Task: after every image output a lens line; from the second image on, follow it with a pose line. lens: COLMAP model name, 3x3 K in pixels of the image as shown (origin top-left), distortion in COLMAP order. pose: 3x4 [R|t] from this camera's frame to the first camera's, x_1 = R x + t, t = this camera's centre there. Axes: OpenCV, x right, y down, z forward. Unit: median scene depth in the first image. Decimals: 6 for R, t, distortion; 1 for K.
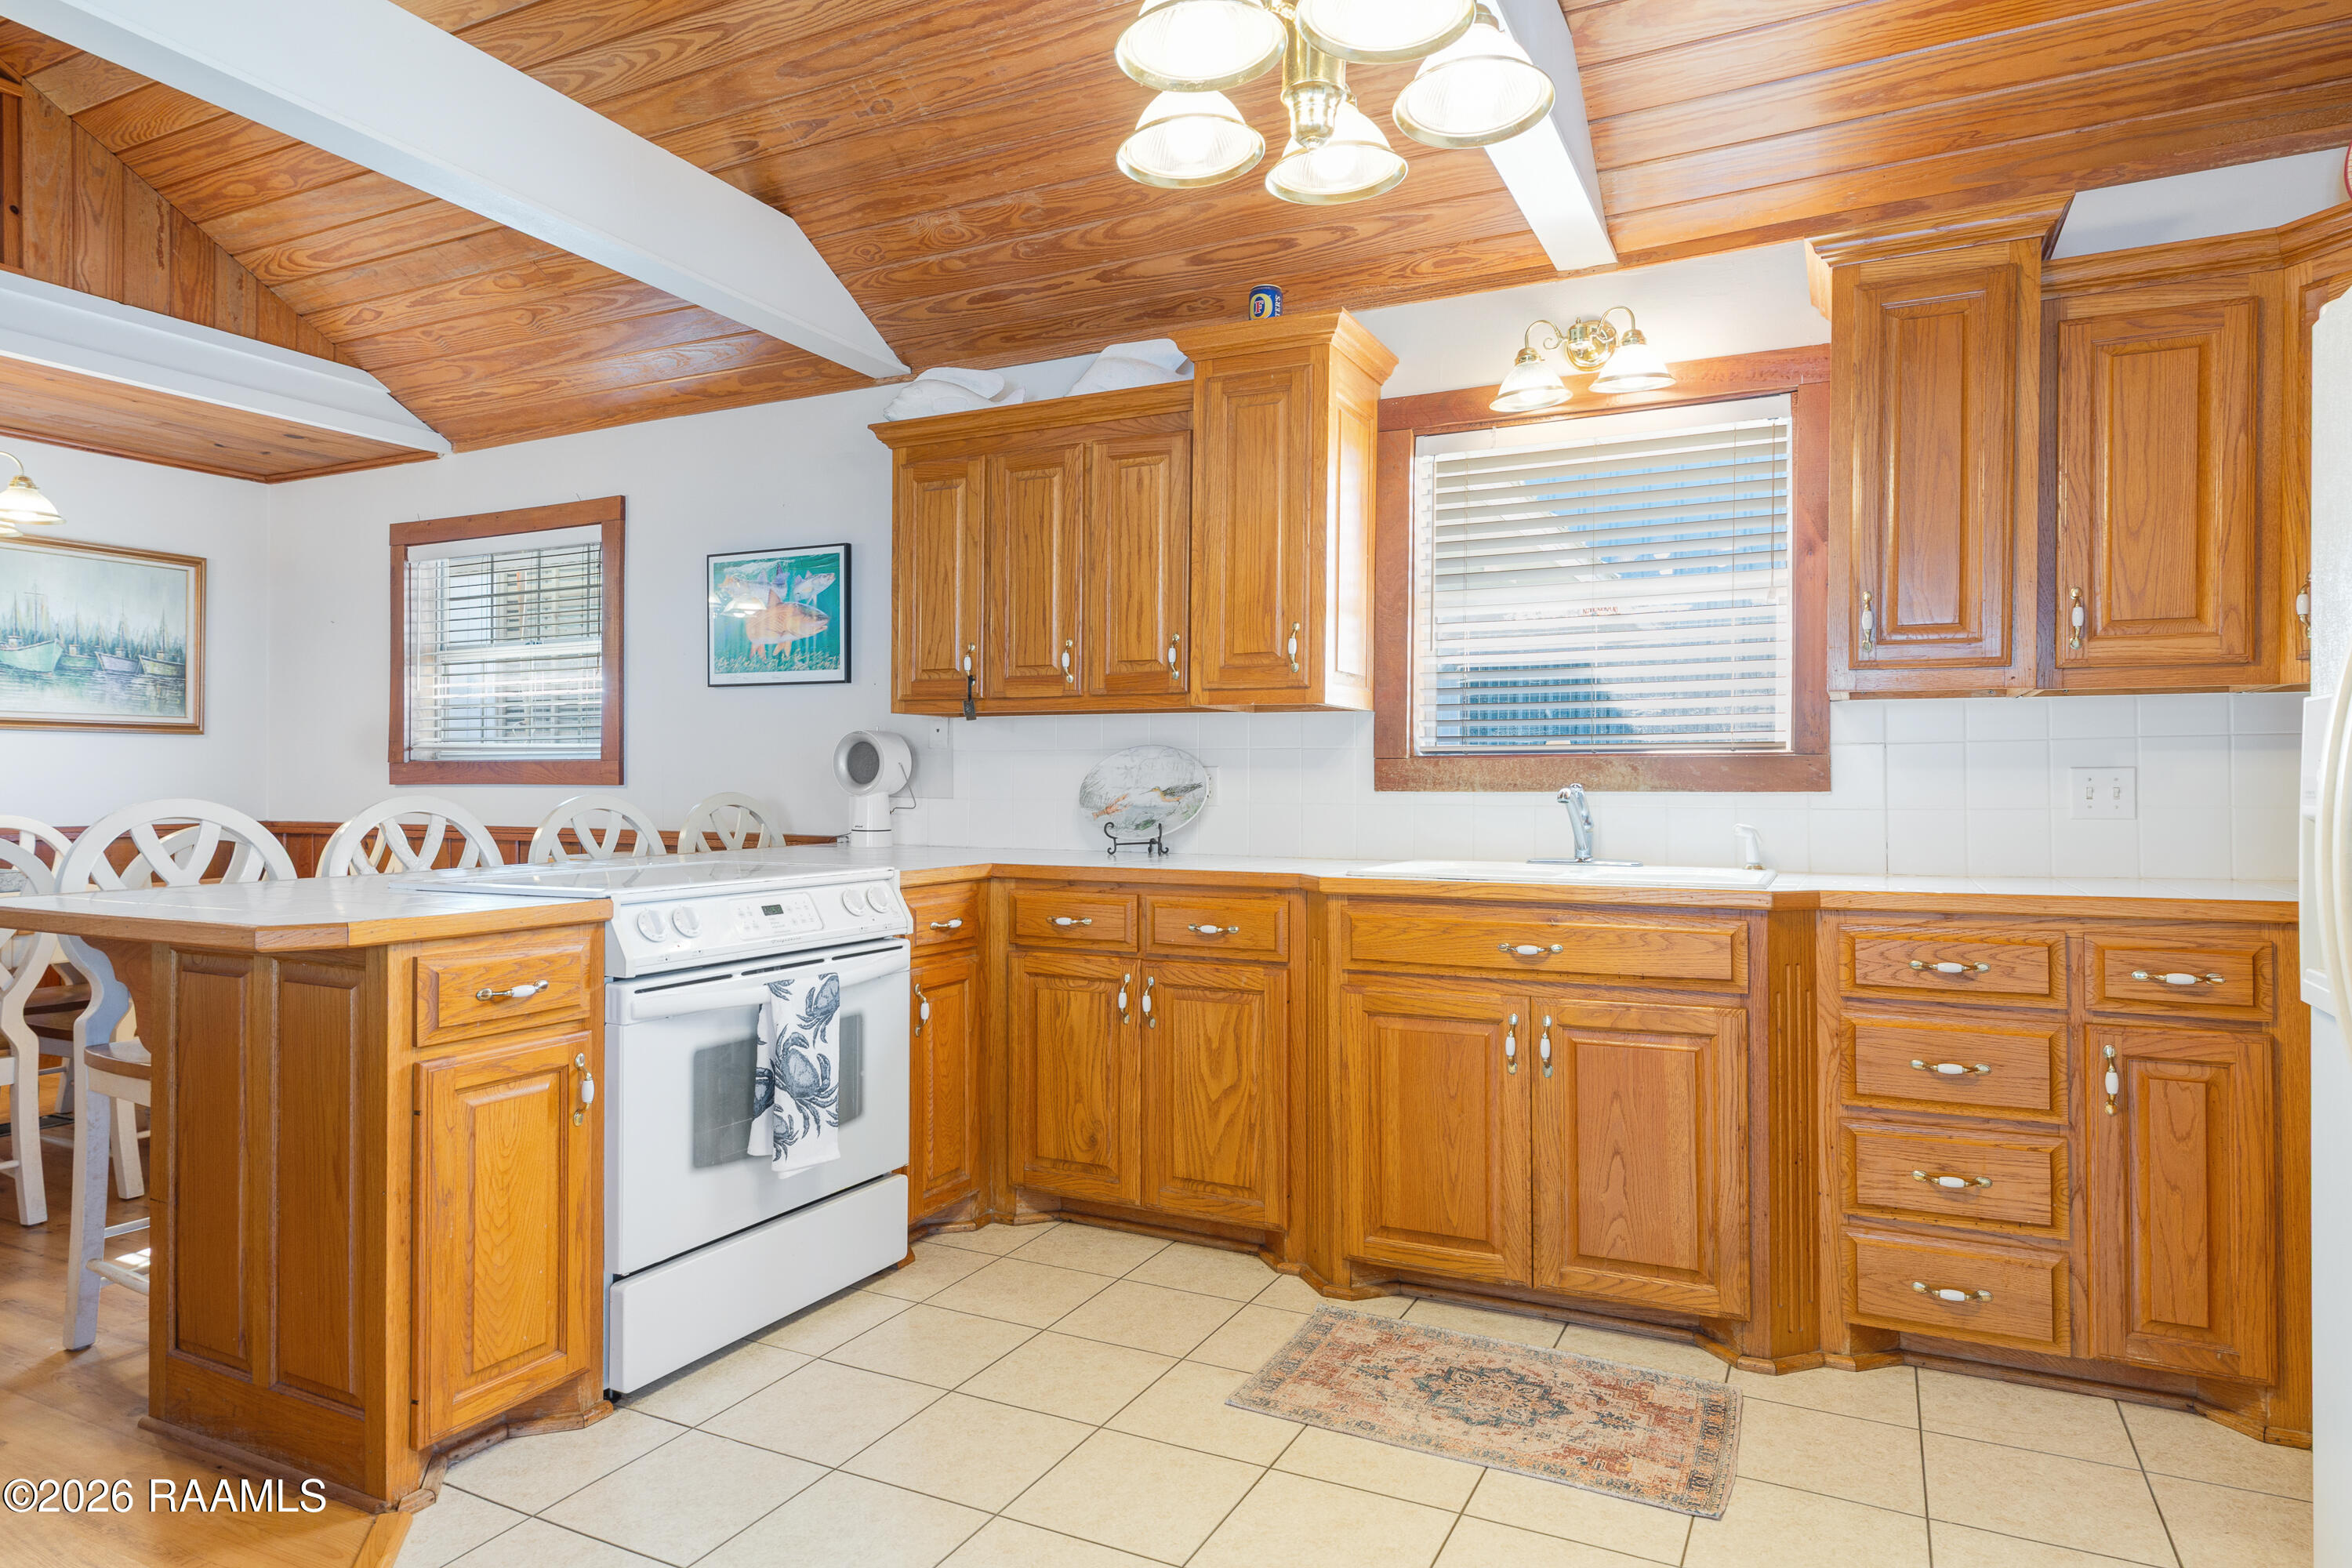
lens RADIAL K [[1313.4, 0, 1258.9], [0, 1313.4, 776.9], [0, 0, 1]] dist [-0.004395, -0.002837]
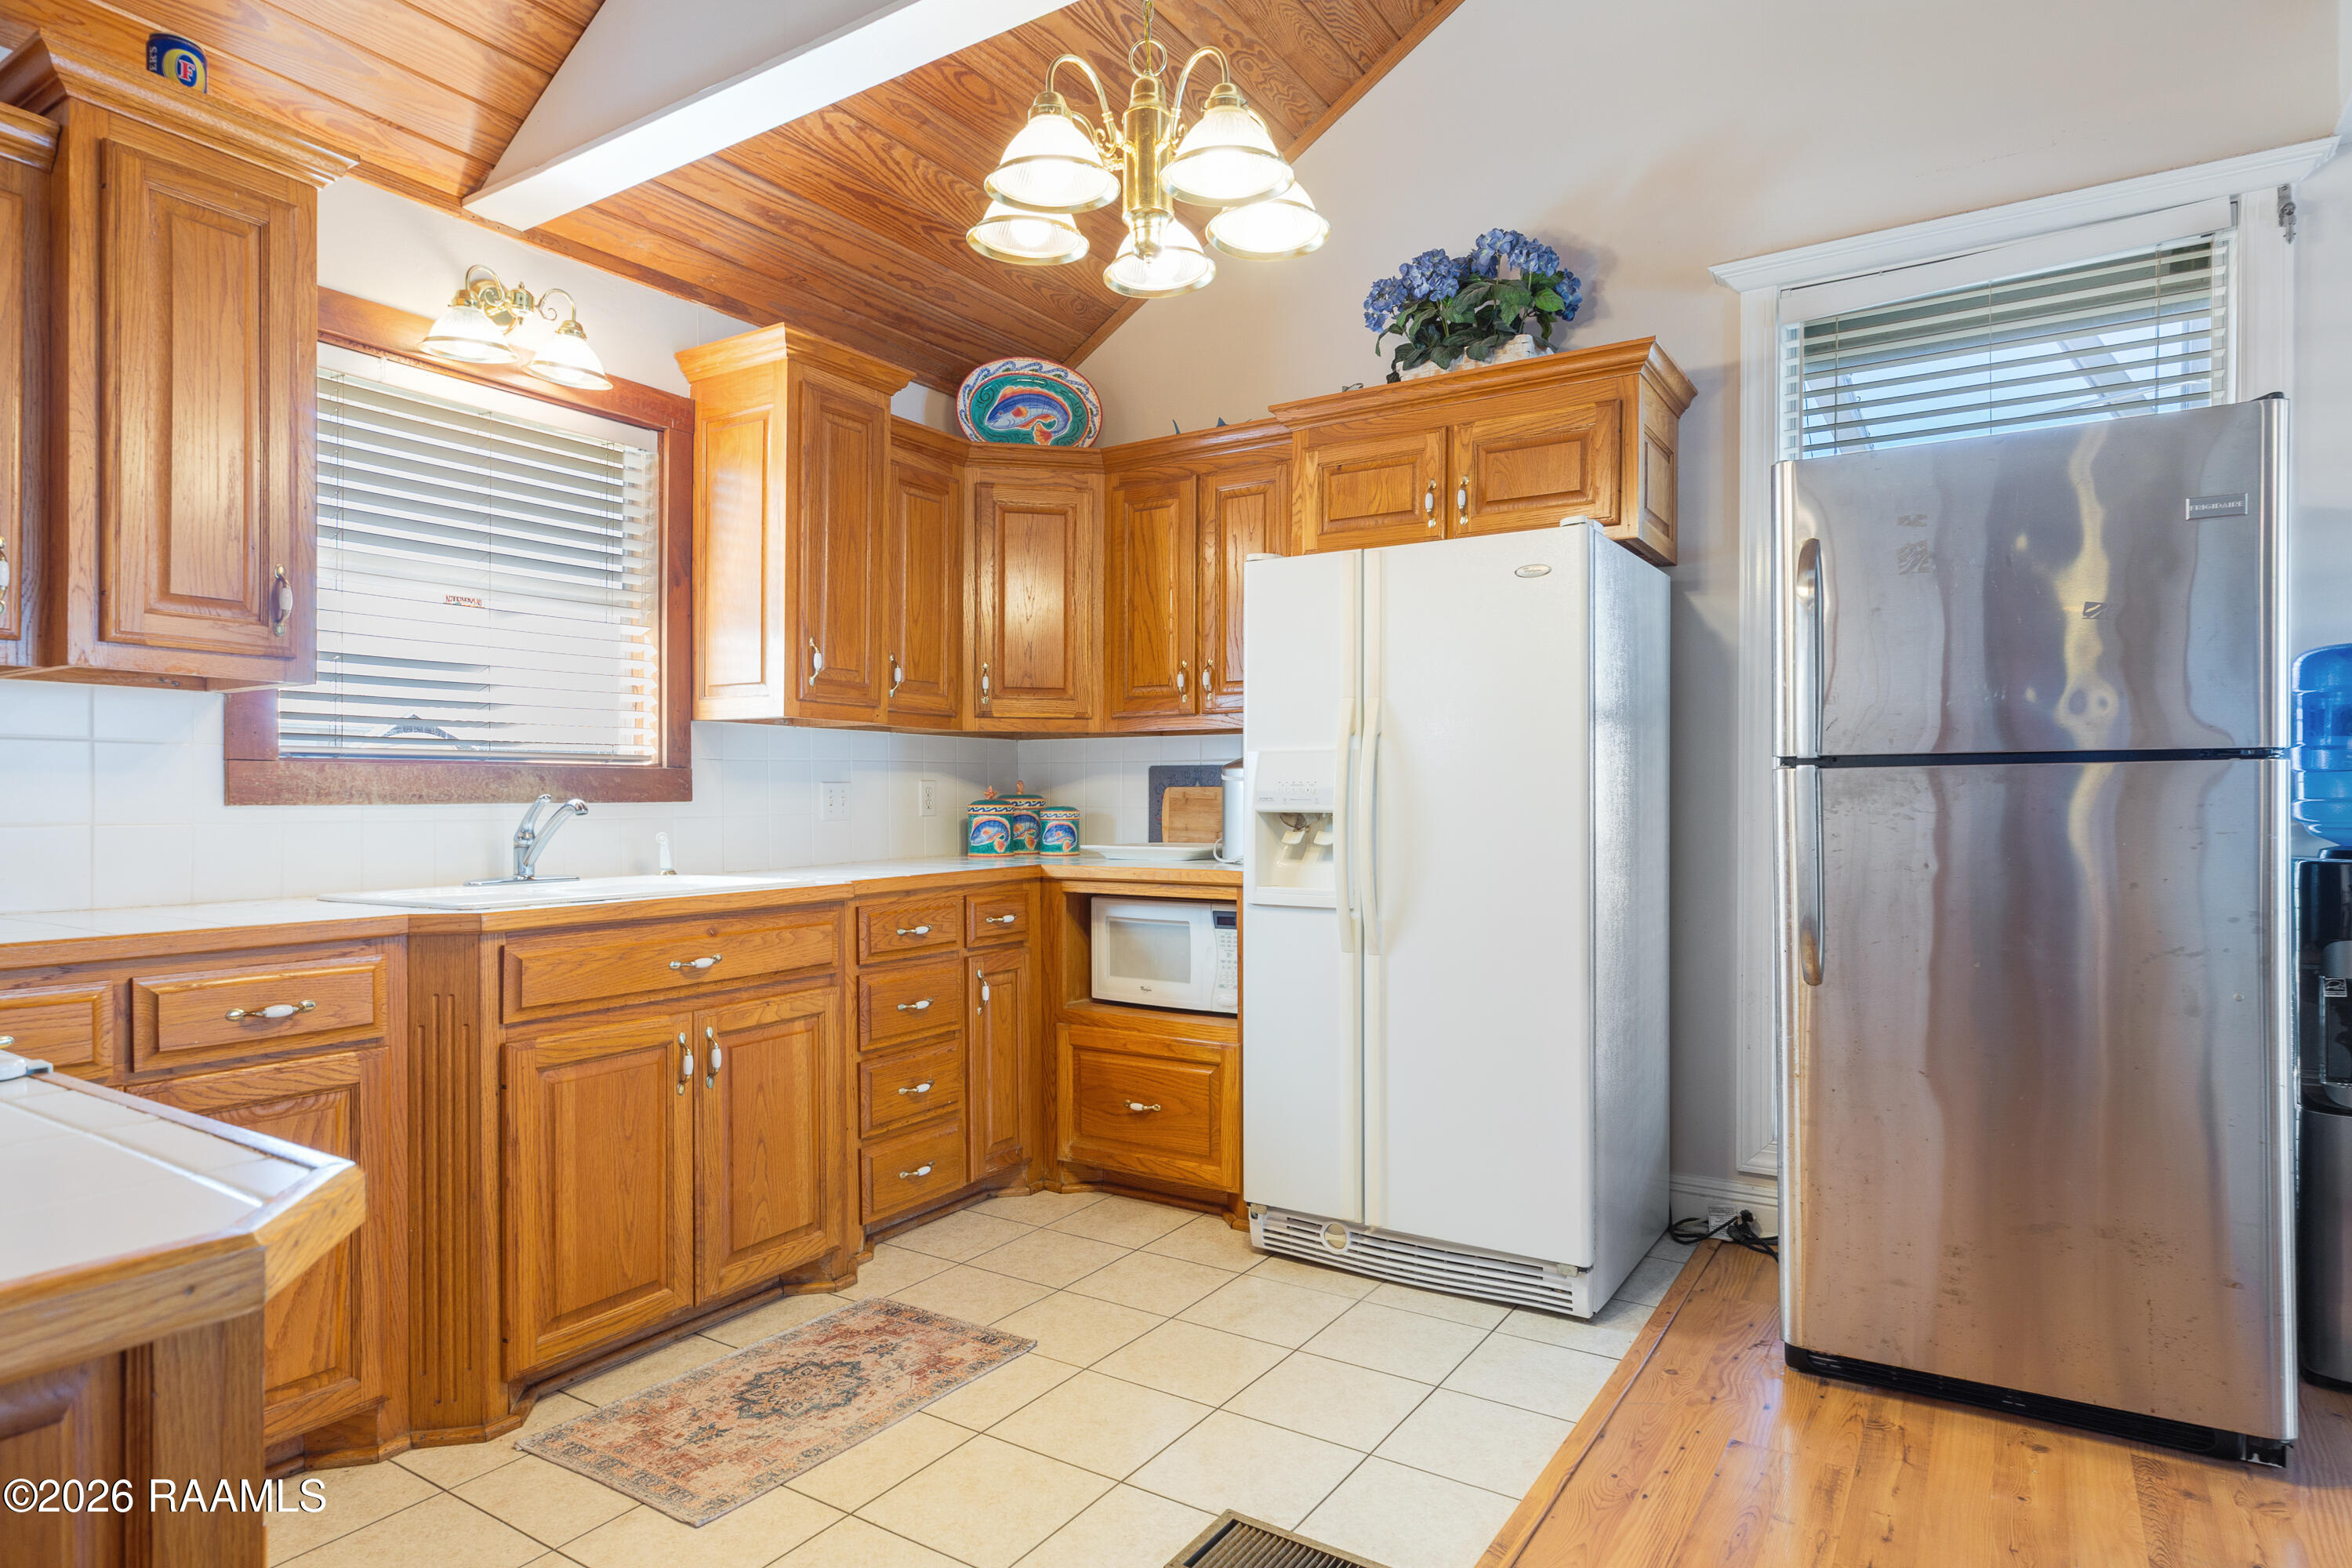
lens RADIAL K [[1313.4, 0, 1181.6], [0, 1313.4, 798.7], [0, 0, 1]] dist [-0.004395, -0.002837]
pose [[0.131185, -0.002372, 0.991355, -0.727970], [-0.003424, 0.999990, 0.002846, 0.004603], [-0.991352, -0.003768, 0.131176, 0.518082]]
